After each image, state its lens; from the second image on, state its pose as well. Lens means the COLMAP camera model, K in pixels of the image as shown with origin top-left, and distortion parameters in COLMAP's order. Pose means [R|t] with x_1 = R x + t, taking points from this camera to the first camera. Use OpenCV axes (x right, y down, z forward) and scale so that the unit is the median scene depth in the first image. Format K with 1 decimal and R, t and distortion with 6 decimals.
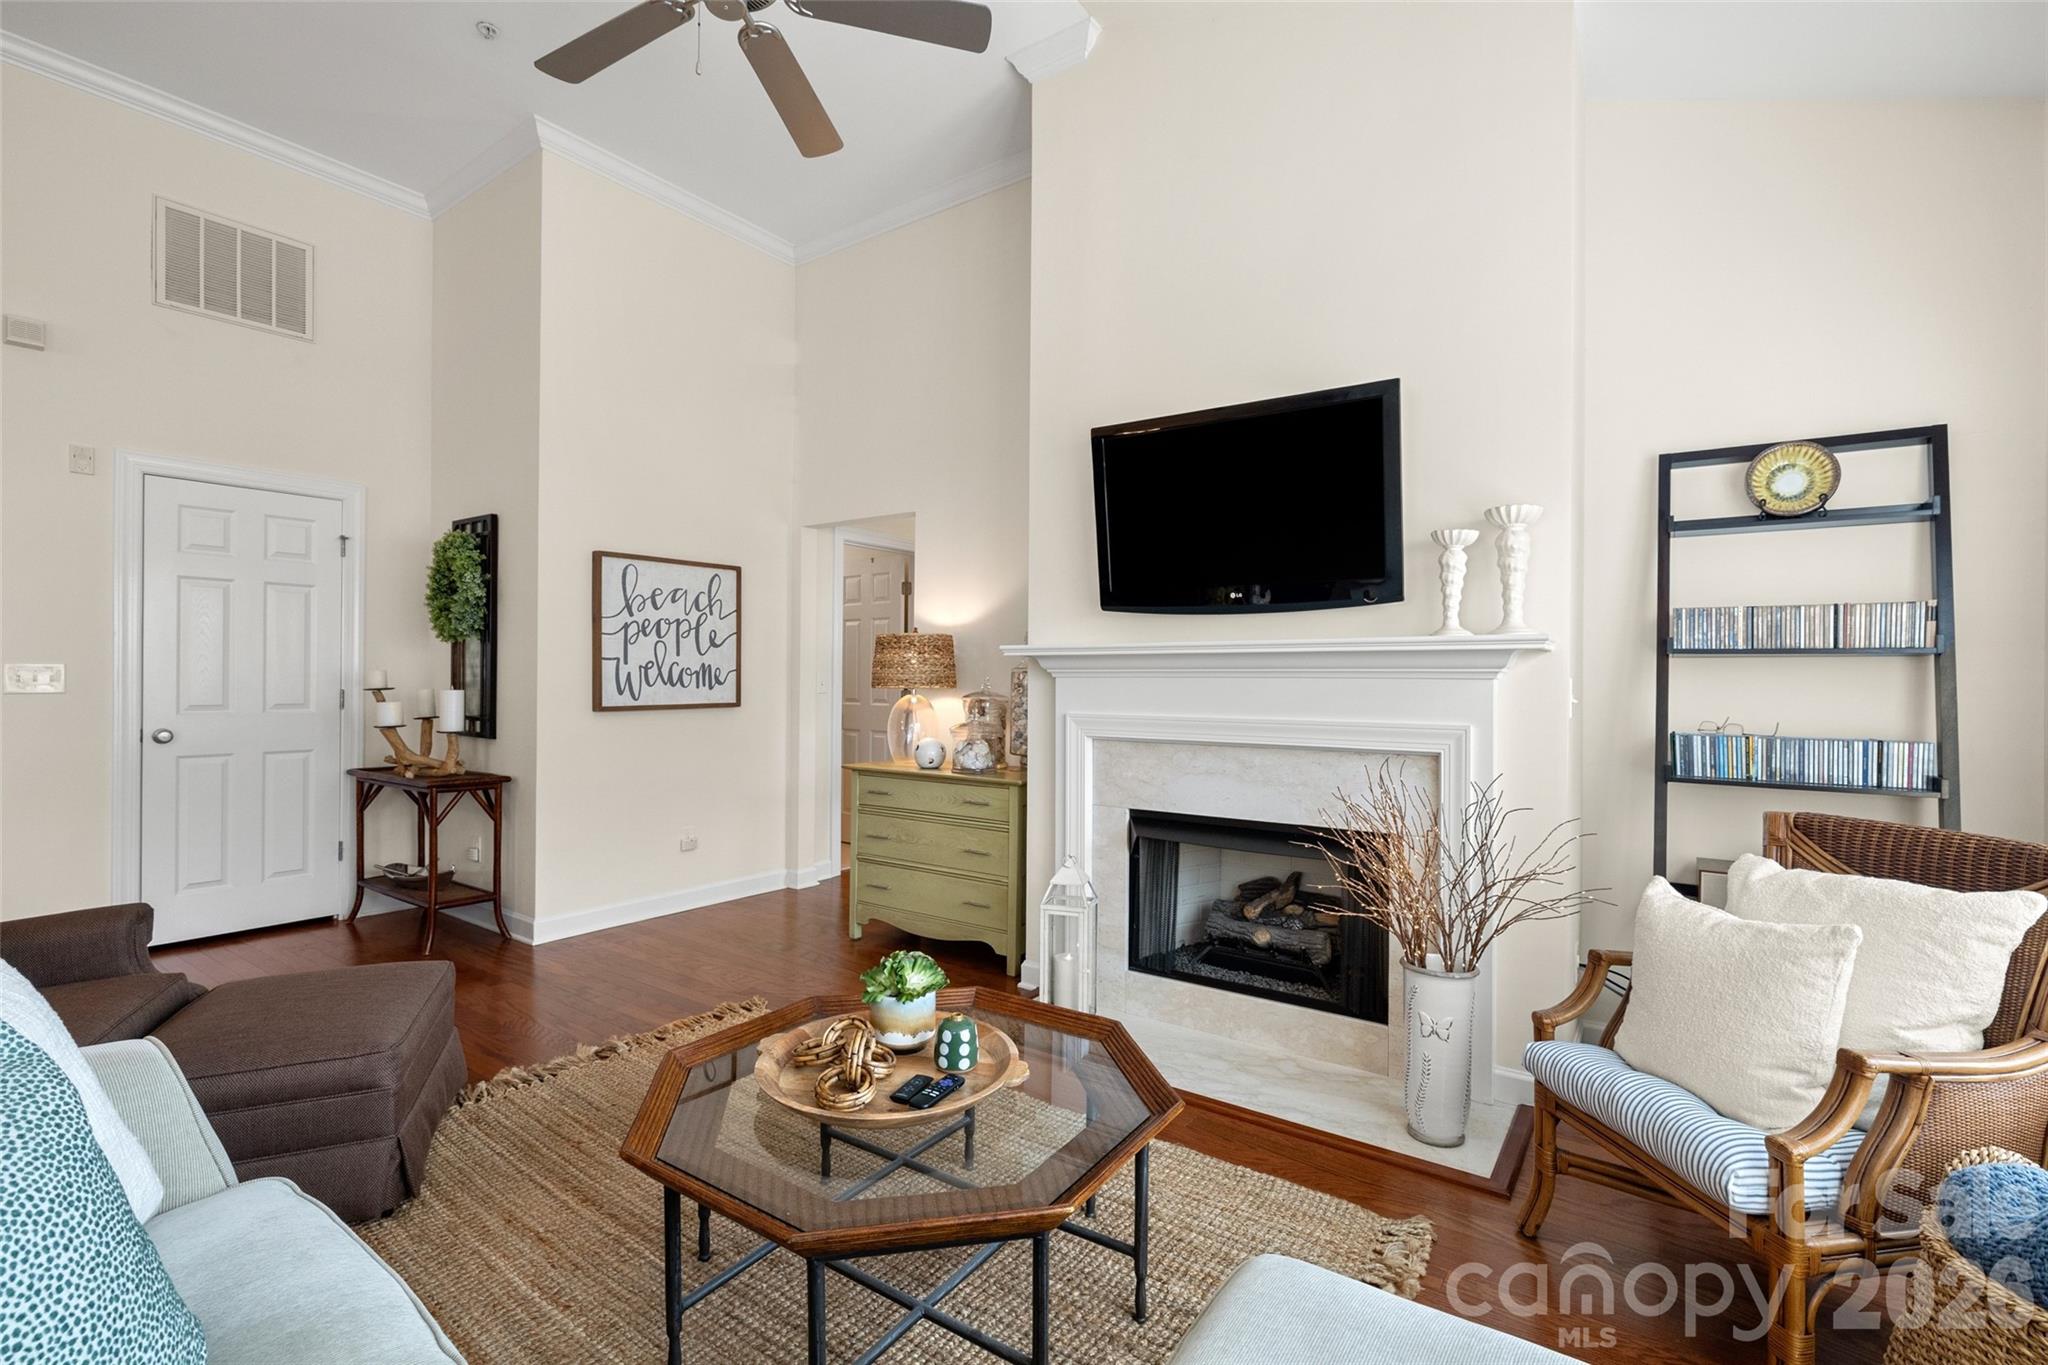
lens RADIAL K [[915.3, 0, 1024.0], [0, 915.3, 682.5], [0, 0, 1]] dist [-0.000371, 0.000155]
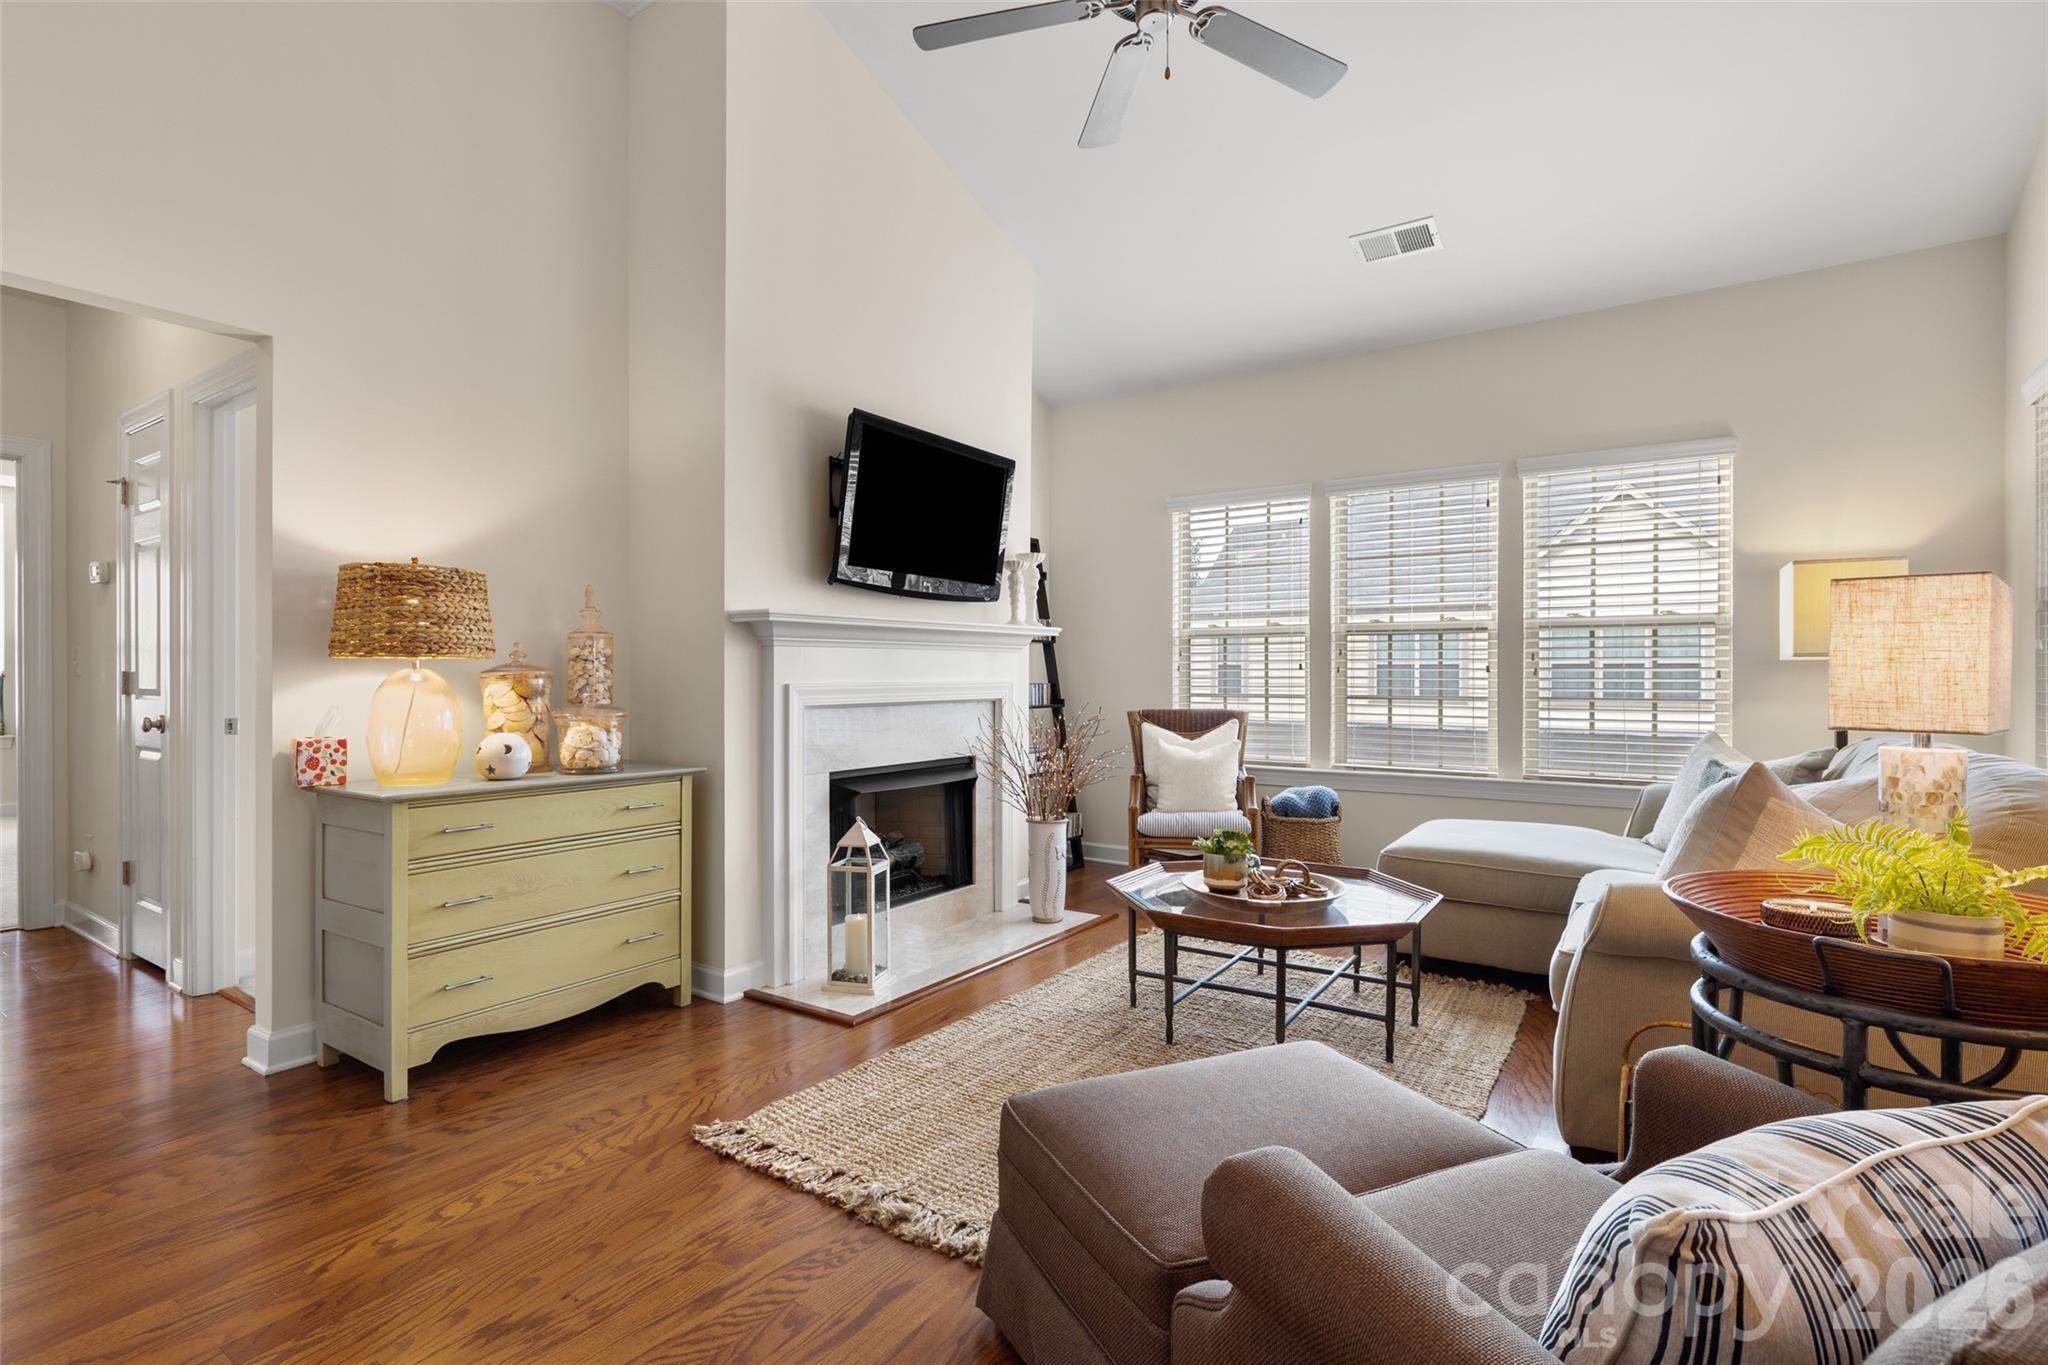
lens RADIAL K [[965.9, 0, 1016.9], [0, 965.9, 676.8], [0, 0, 1]] dist [0.000482, -0.000039]
pose [[-0.006019, -0.010886, 0.999923, -0.948767], [0.002321, 0.999938, 0.010900, 0.015749], [-0.999979, 0.002386, -0.005993, 0.756496]]
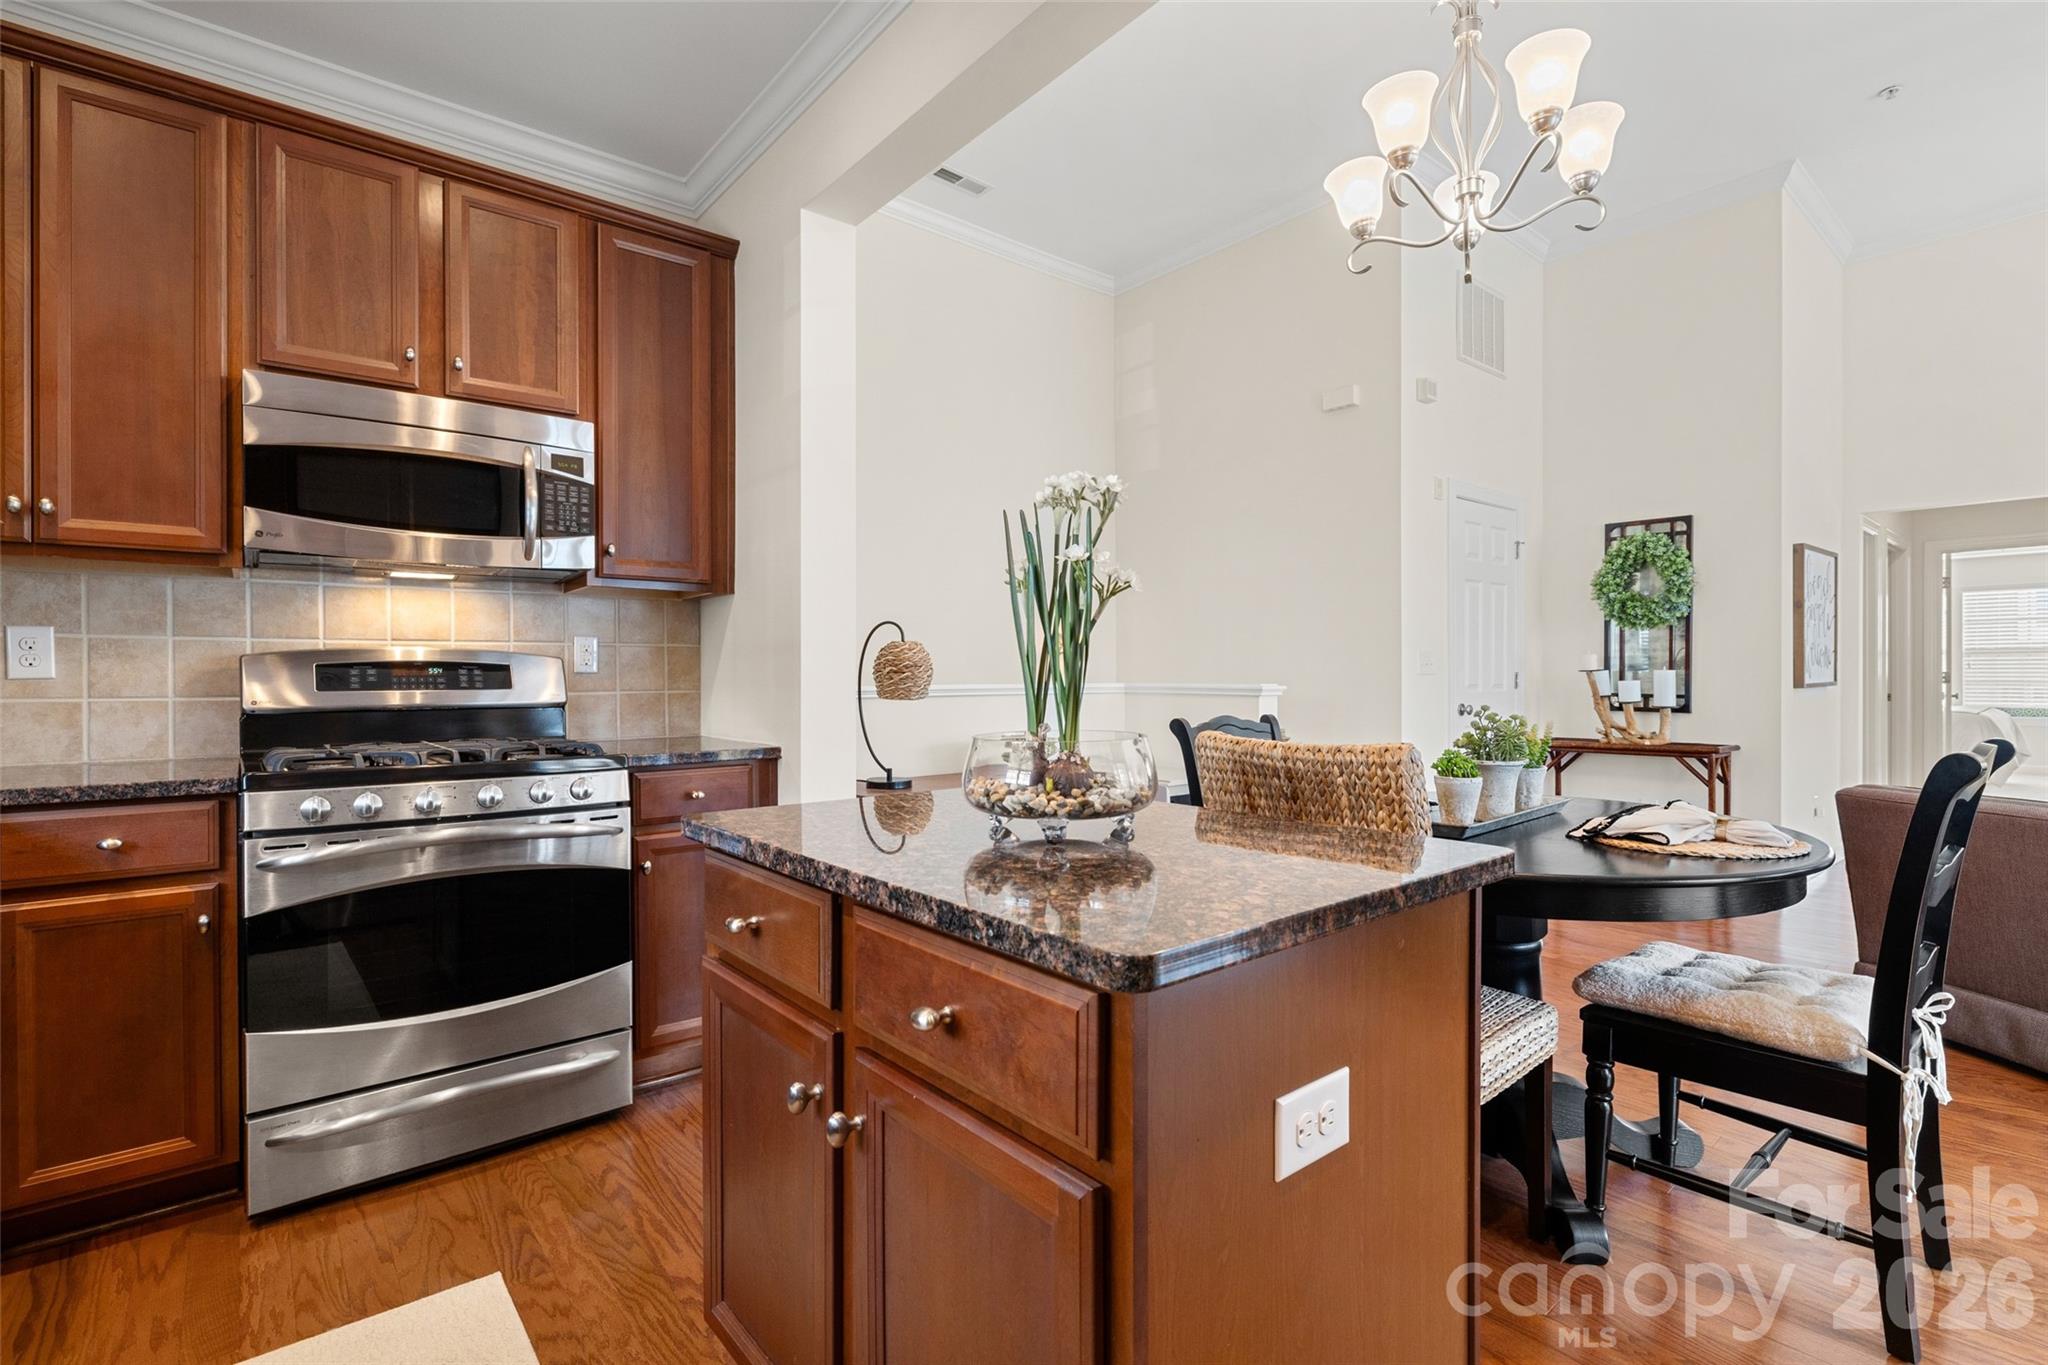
lens RADIAL K [[941.8, 0, 1022.4], [0, 941.8, 675.9], [0, 0, 1]] dist [-0.014628, 0.006690]
pose [[0.963319, -0.012048, -0.268088, -1.324922], [0.010965, 0.999925, -0.005536, 0.015323], [0.268134, 0.002394, 0.963379, -0.422068]]
